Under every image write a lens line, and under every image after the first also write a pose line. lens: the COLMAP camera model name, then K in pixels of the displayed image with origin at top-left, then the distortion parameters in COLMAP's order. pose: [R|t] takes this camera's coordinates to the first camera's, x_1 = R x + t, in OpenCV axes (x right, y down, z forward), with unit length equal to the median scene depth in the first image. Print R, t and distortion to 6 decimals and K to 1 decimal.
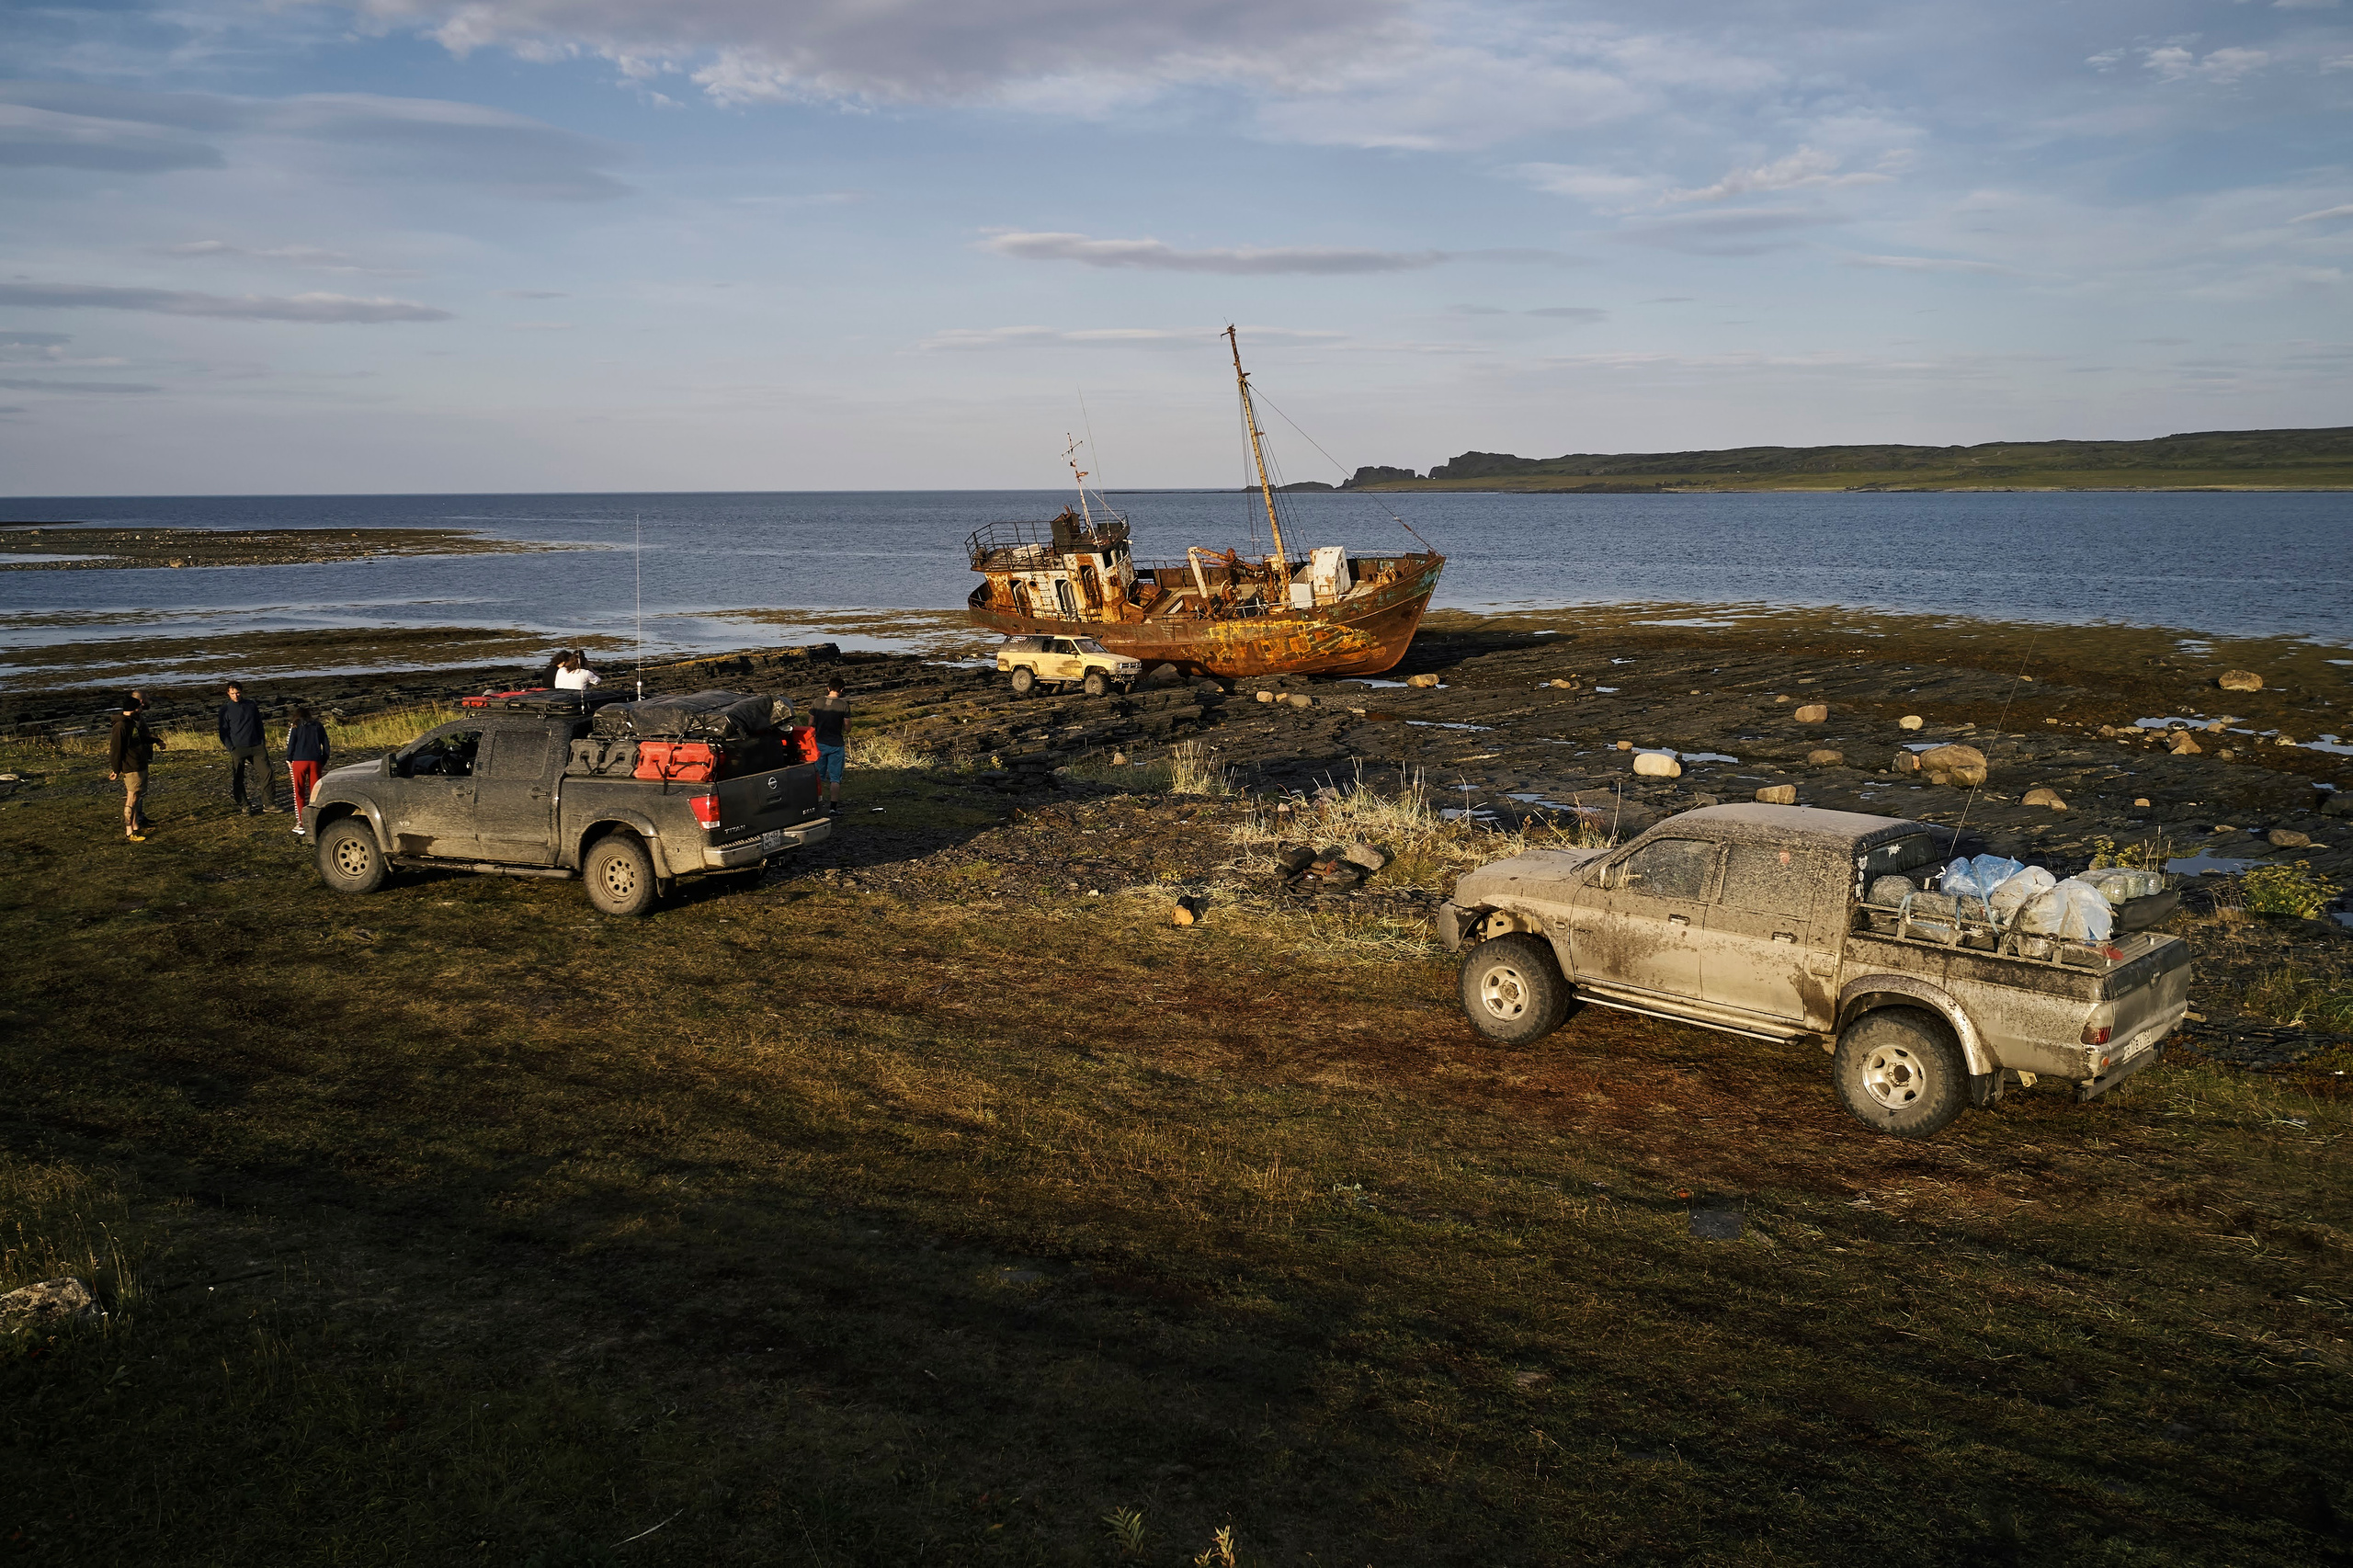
lens RADIAL K [[1824.2, 0, 1176.5], [0, 1824.2, 784.0], [0, 0, 1]] dist [-0.011503, -0.002261]
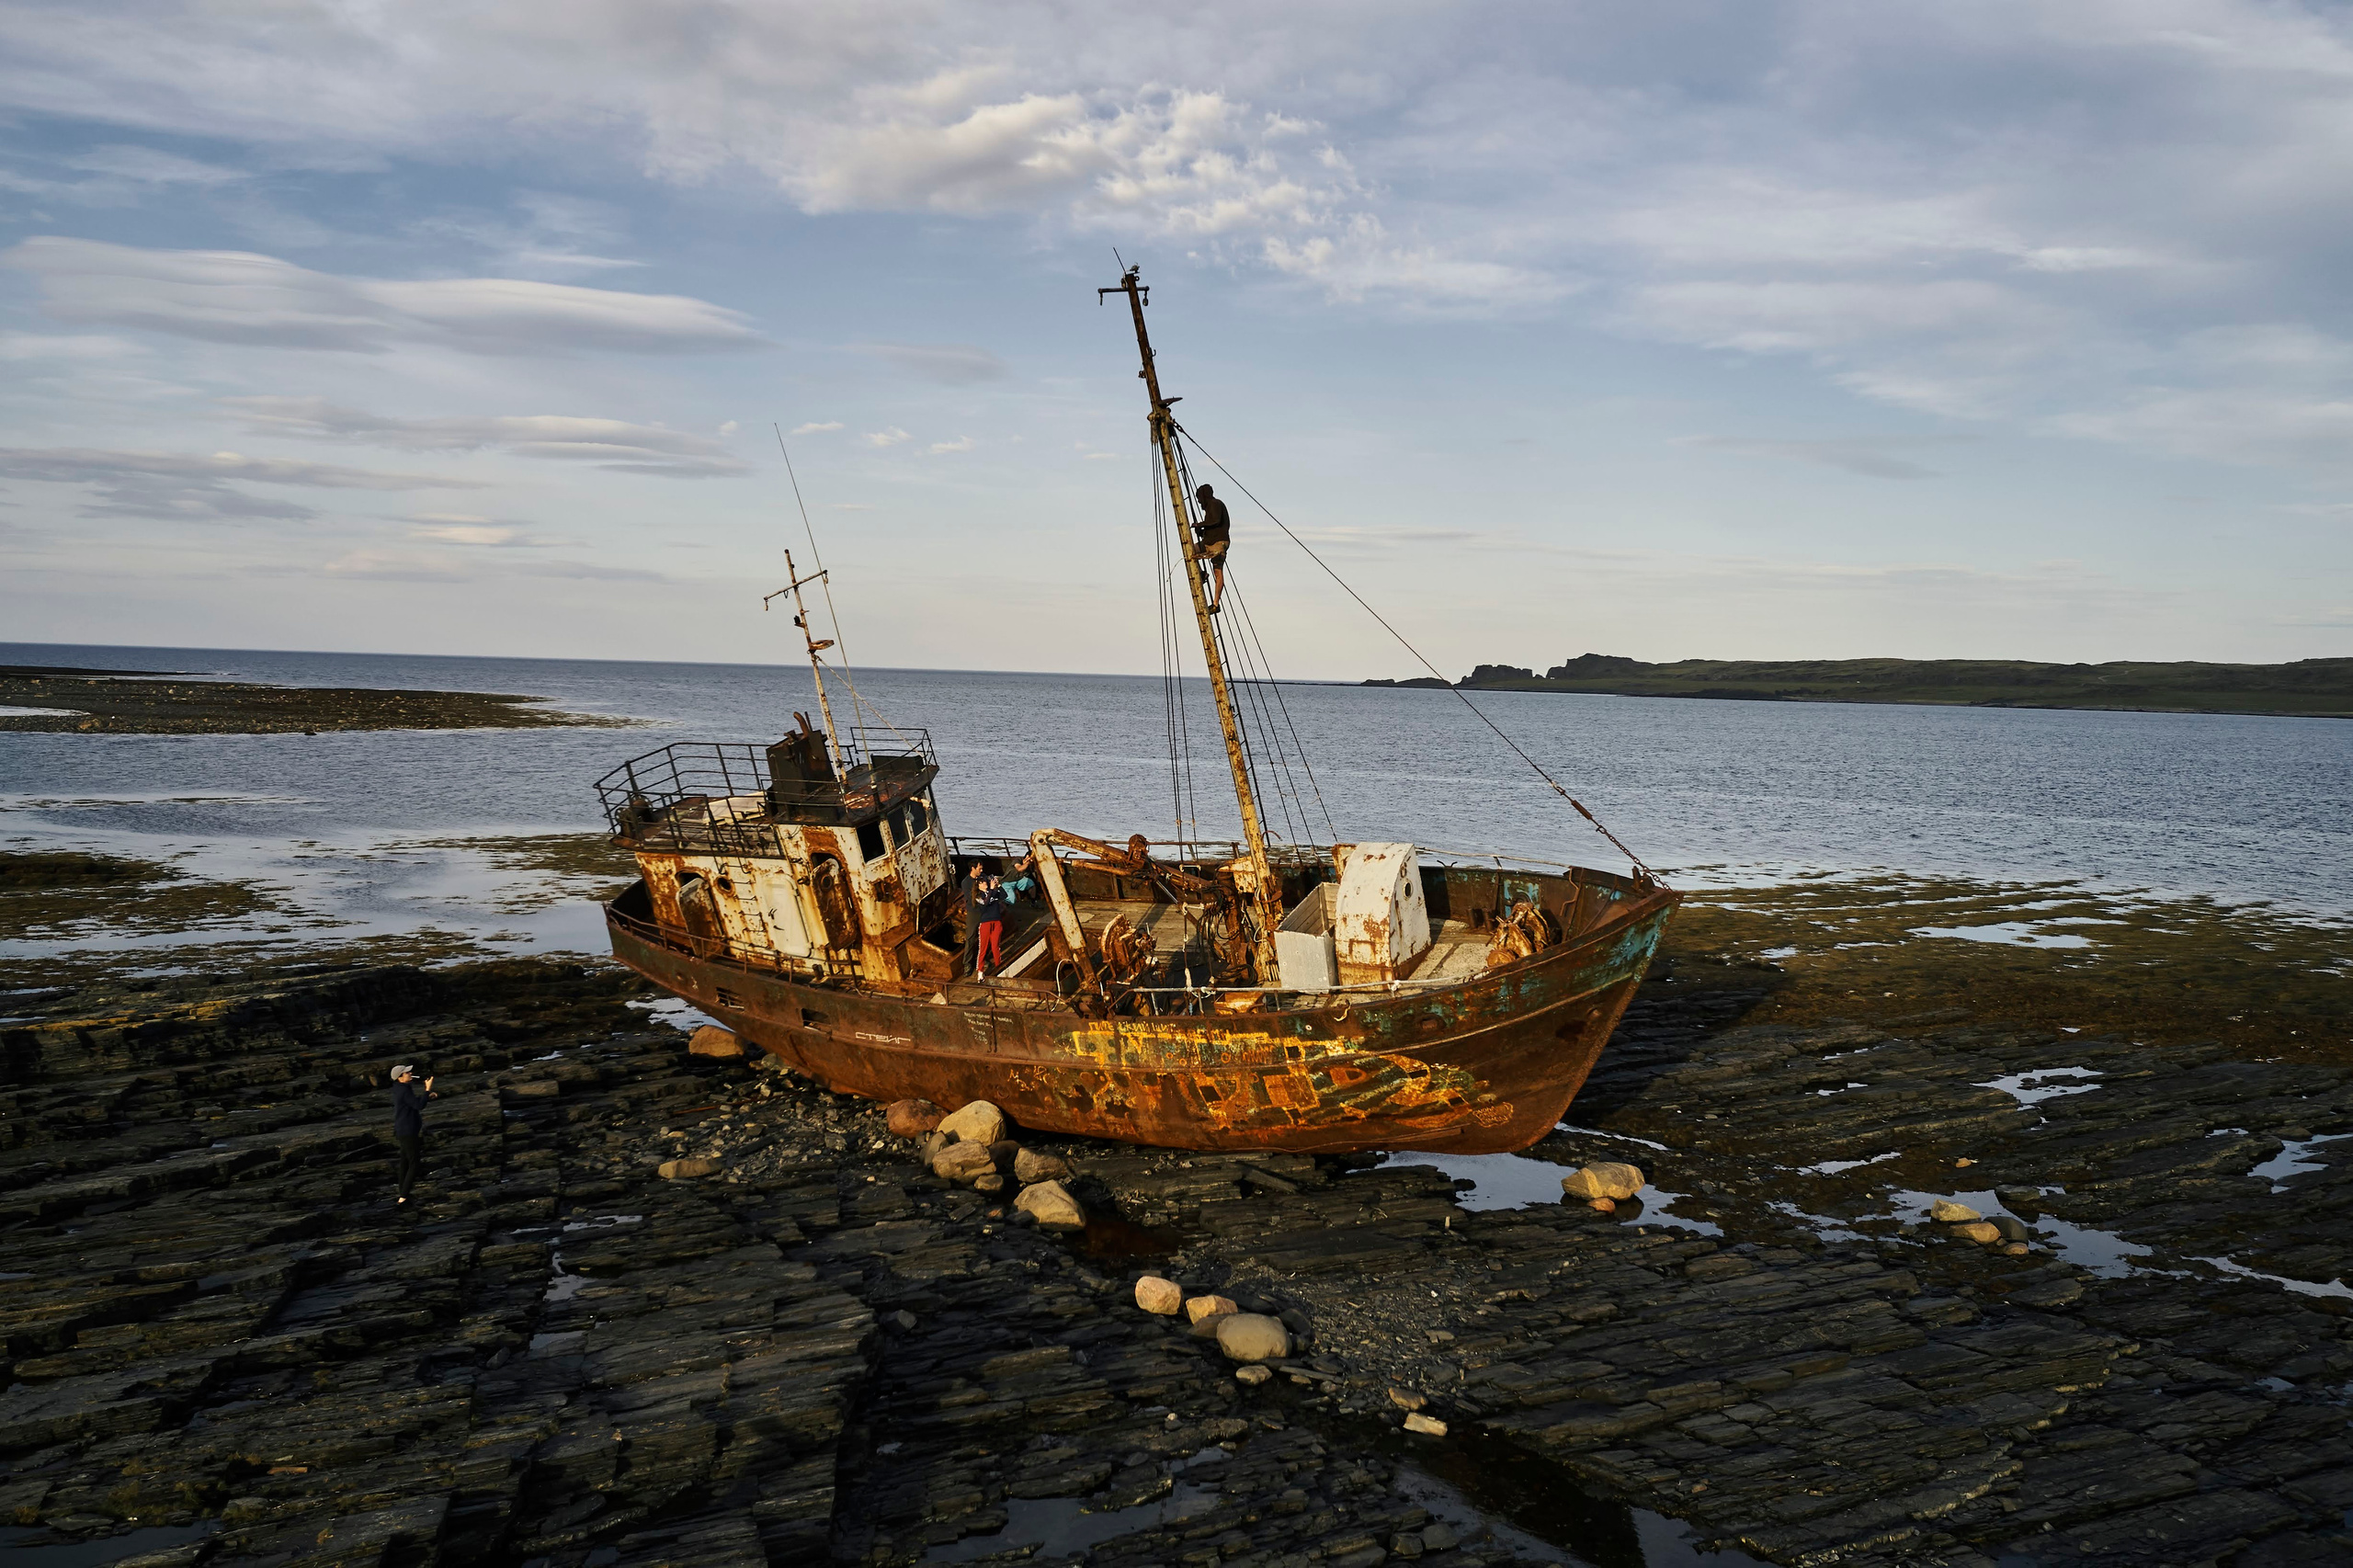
lens RADIAL K [[1824.2, 0, 1176.5], [0, 1824.2, 784.0], [0, 0, 1]] dist [-0.011503, -0.002261]
pose [[0.997326, 0.038246, -0.062271, 0.063487], [-0.044408, 0.993915, -0.100799, -0.099686], [0.058037, 0.103295, 0.992956, 0.592789]]
